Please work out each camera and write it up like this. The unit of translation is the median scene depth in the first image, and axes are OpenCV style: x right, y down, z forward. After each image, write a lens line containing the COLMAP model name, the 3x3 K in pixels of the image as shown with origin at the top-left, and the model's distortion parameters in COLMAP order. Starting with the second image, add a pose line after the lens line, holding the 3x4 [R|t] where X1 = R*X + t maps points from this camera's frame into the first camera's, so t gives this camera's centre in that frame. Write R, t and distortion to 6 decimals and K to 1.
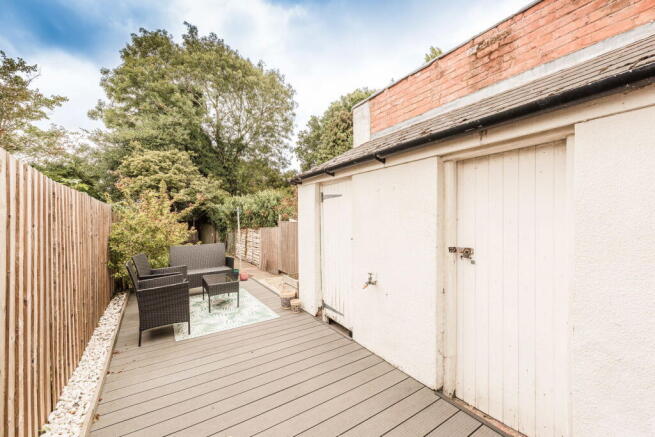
lens RADIAL K [[258.8, 0, 330.0], [0, 258.8, 218.6], [0, 0, 1]] dist [0.002943, -0.000753]
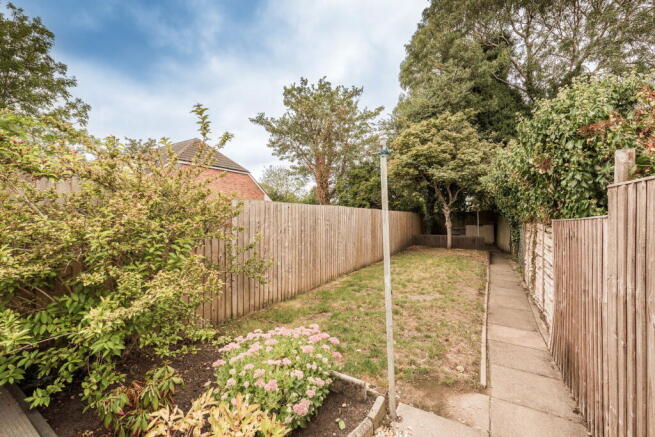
lens RADIAL K [[258.8, 0, 338.1], [0, 258.8, 215.5], [0, 0, 1]] dist [0.002943, -0.000753]
pose [[0.426808, 0.004696, -0.904330, -0.058116], [0.009000, 0.999915, 0.009440, 0.015285], [0.904297, -0.012168, 0.426730, 0.386712]]
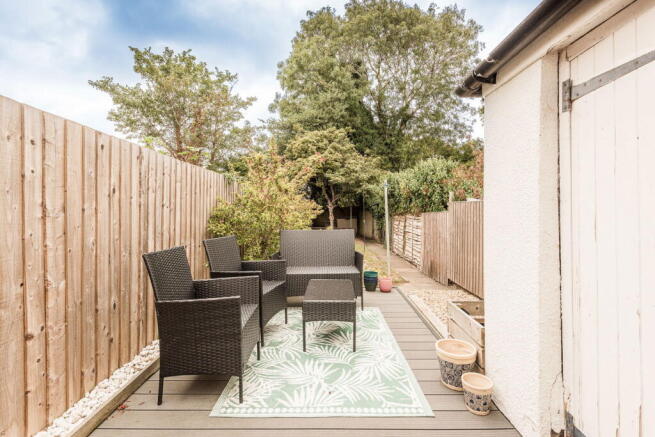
lens RADIAL K [[299.9, 0, 329.9], [0, 299.9, 206.4], [0, 0, 1]] dist [0.014100, 0.000606]
pose [[0.829024, 0.004660, -0.559193, -0.014610], [-0.007620, 0.999967, -0.002964, 0.013349], [0.559161, 0.006718, 0.829032, 0.117912]]
